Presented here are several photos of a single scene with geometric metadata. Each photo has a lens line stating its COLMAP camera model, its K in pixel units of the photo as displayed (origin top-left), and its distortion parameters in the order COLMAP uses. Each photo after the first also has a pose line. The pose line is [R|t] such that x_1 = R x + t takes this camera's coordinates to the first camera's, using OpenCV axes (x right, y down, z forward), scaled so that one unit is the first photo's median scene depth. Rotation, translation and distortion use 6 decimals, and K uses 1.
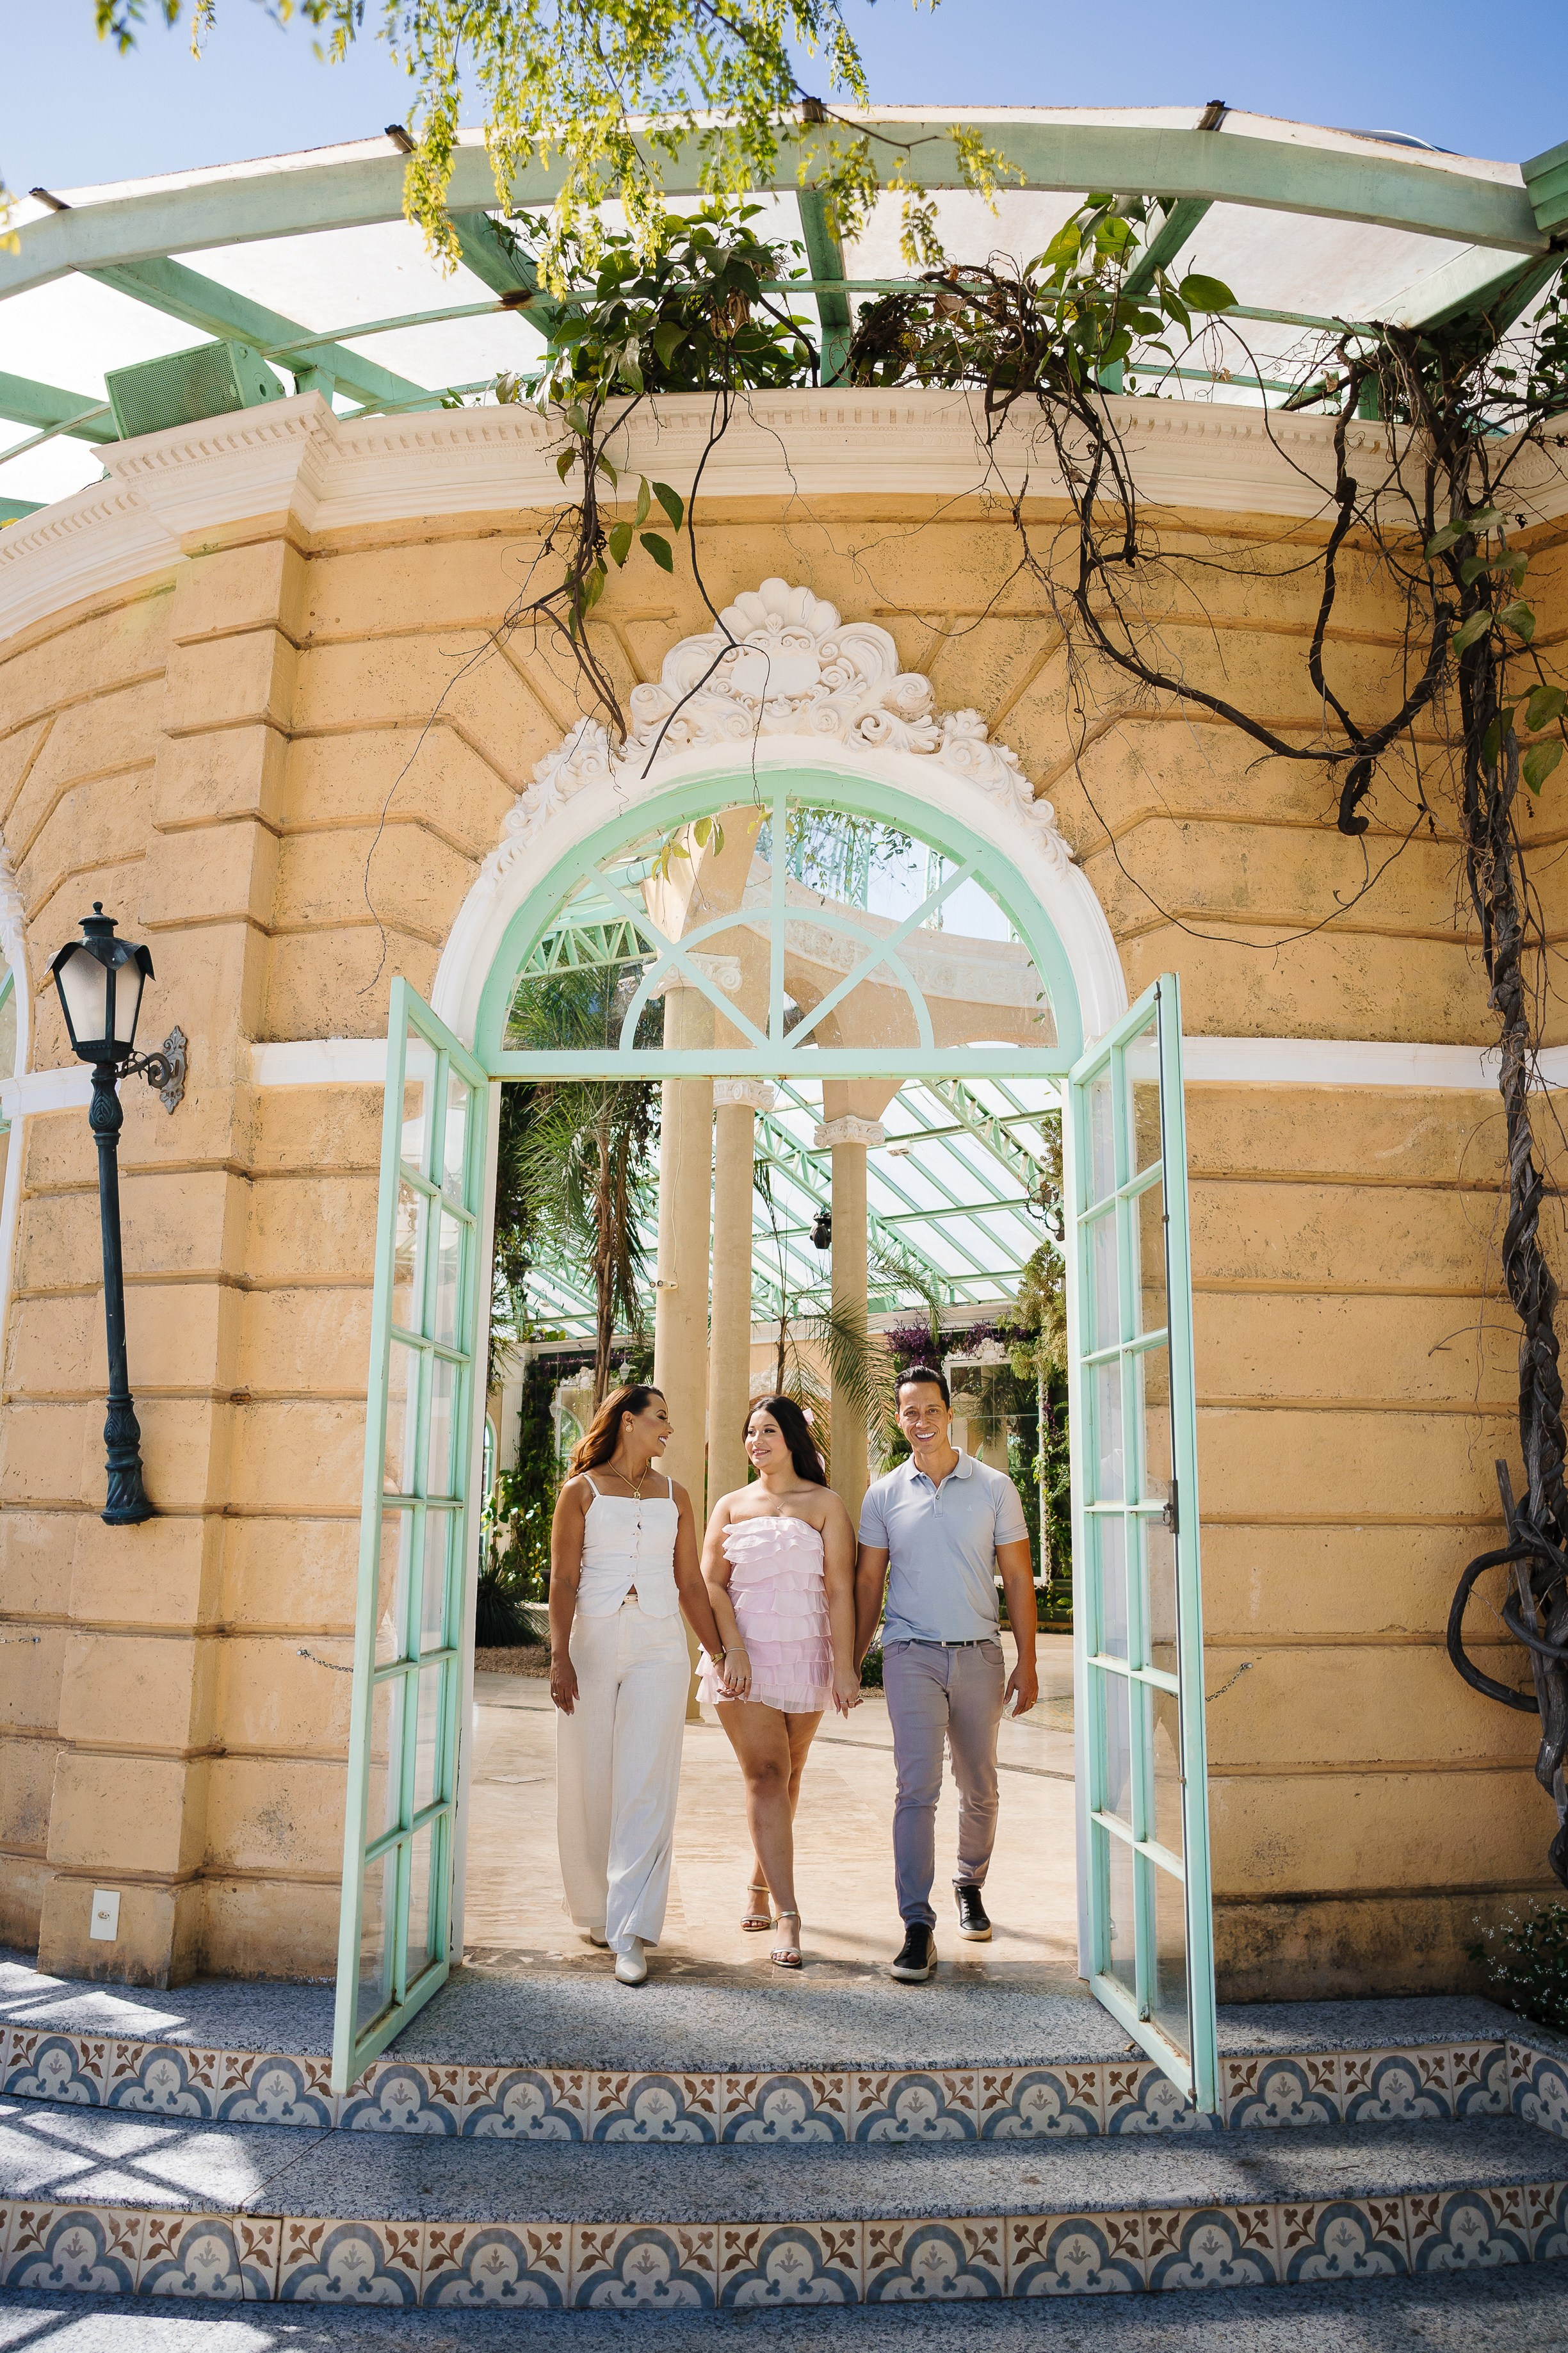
lens RADIAL K [[1630.4, 0, 780.6], [0, 1630.4, 1175.6], [0, 0, 1]] dist [-0.071909, 0.076817]
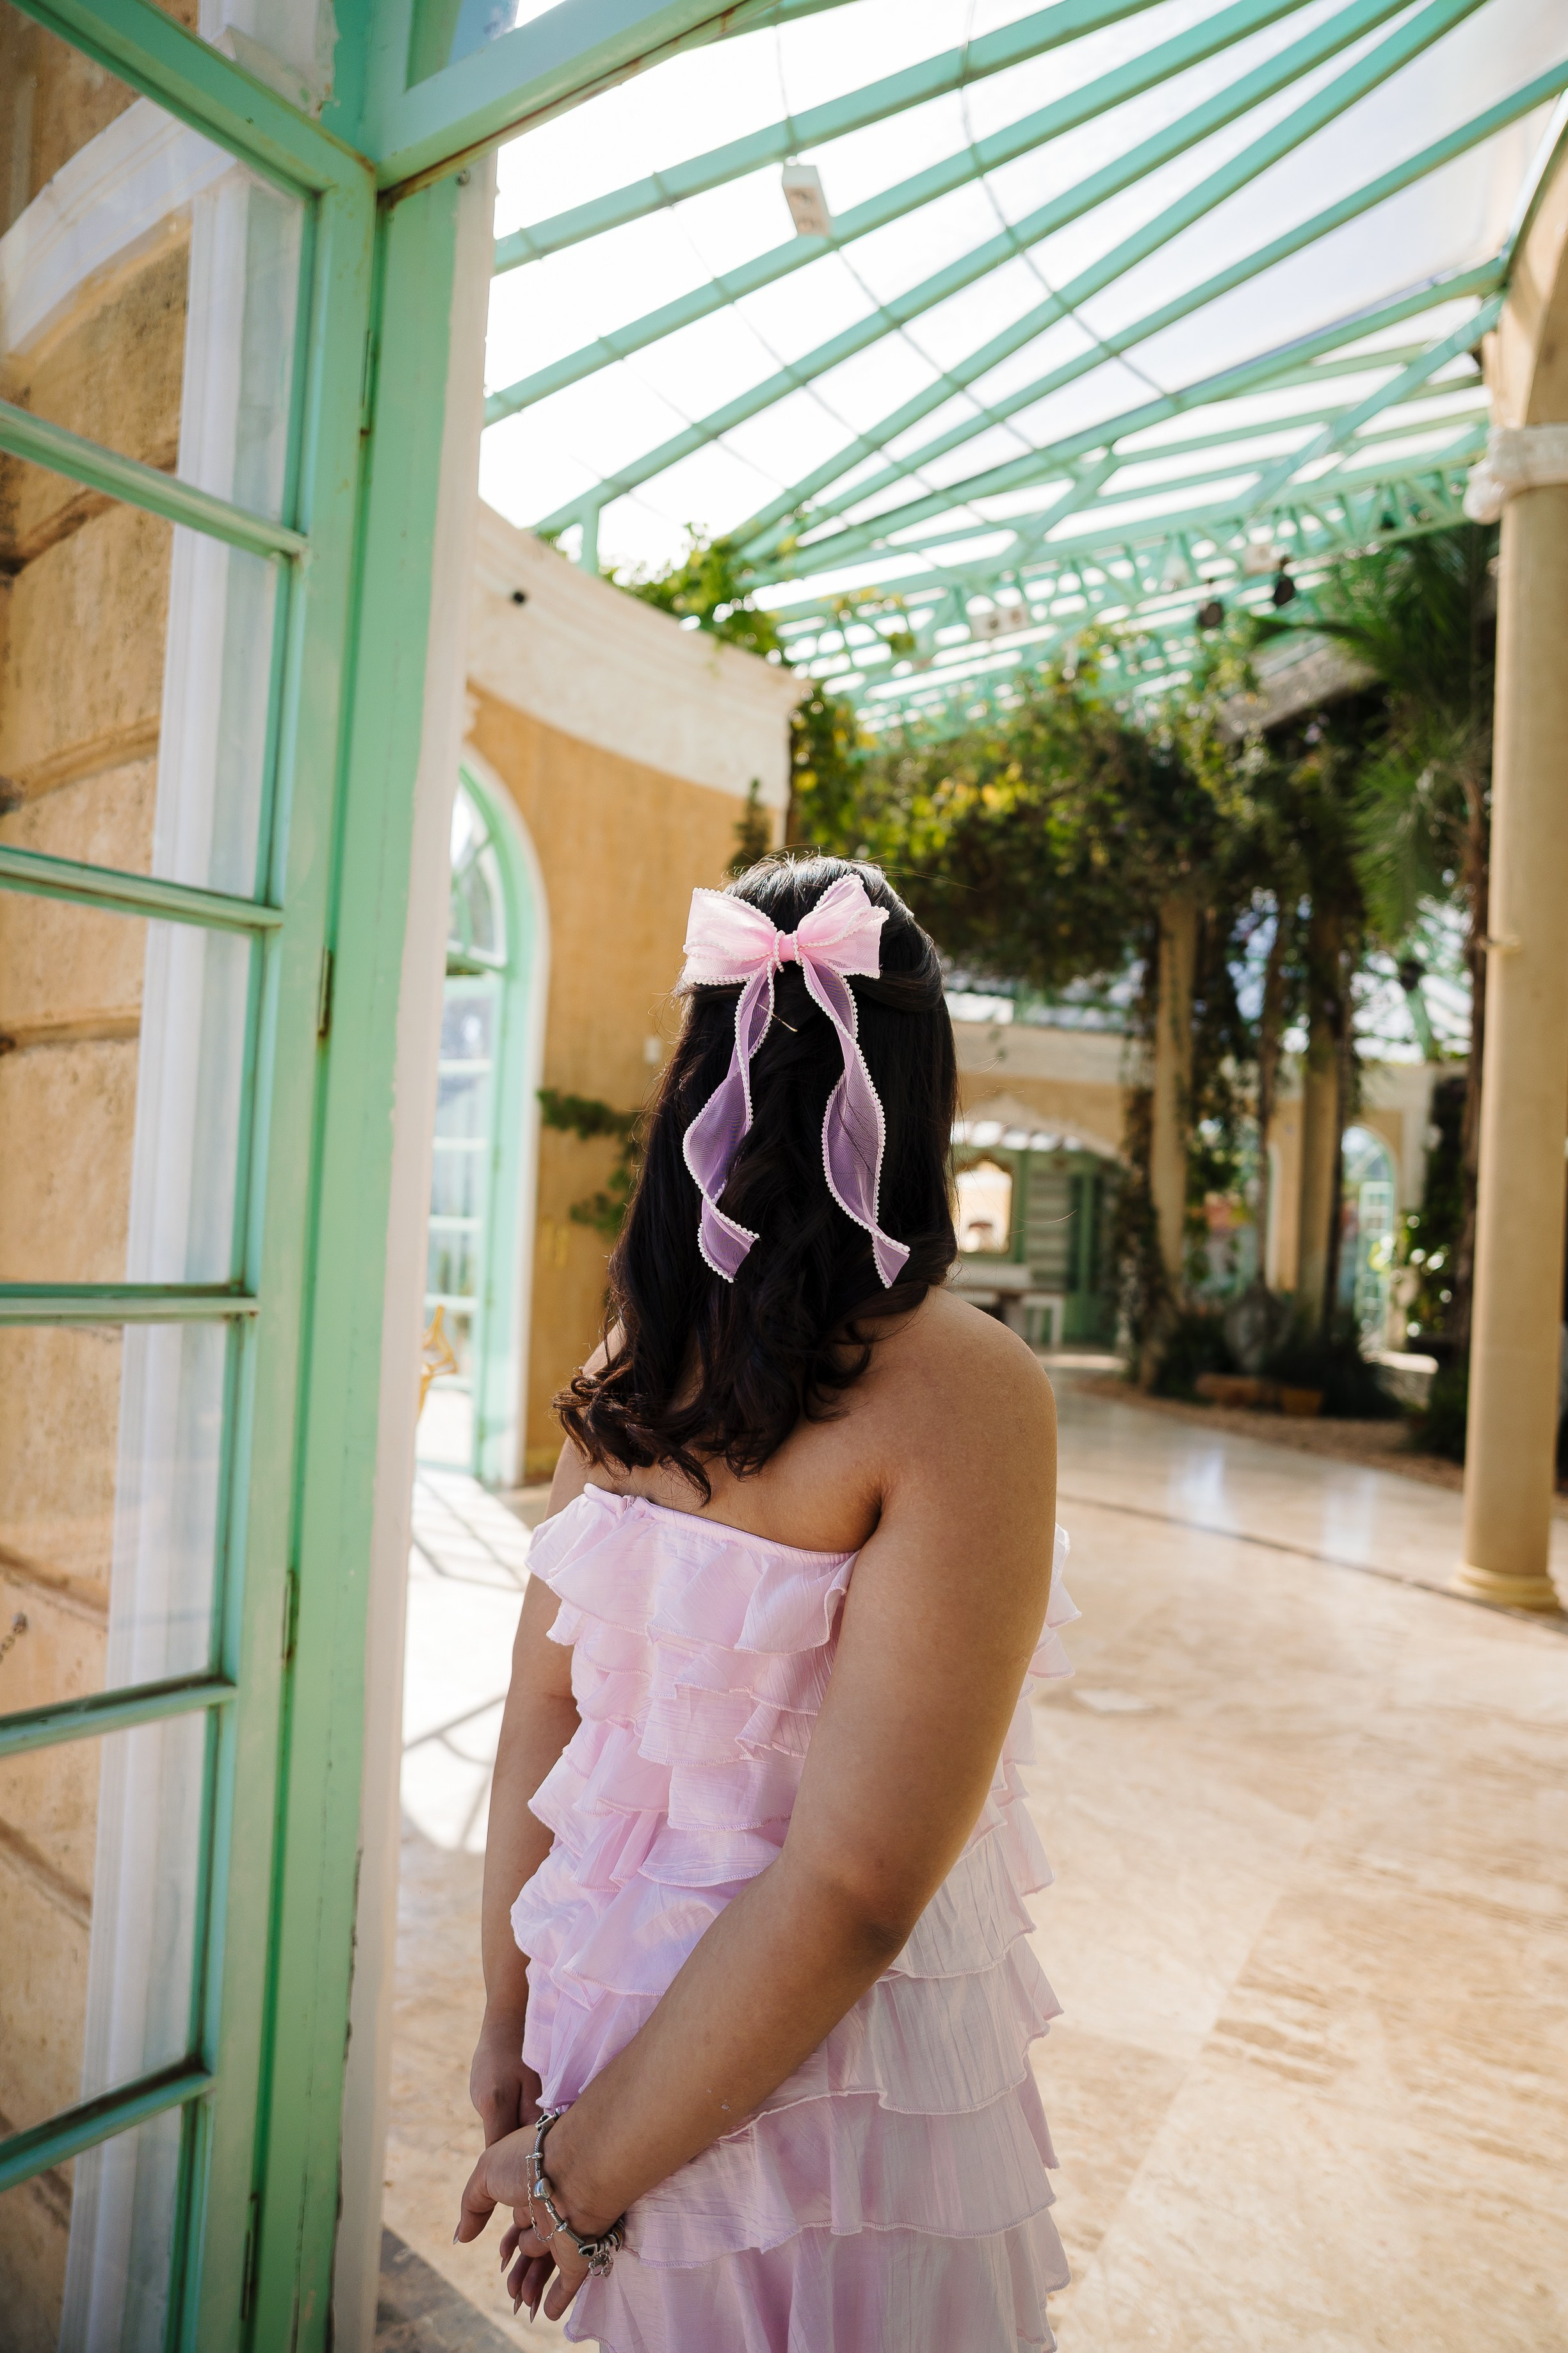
lens RADIAL K [[1630.4, 0, 779.1], [0, 1630.4, 1182.0], [0, 0, 1]] dist [-0.071909, 0.076817]
pose [[0.842786, 0.019231, -0.537906, 0.027456], [0.070173, 0.986906, 0.145229, 0.033323], [0.533656, -0.160144, 0.830401, 0.196868]]
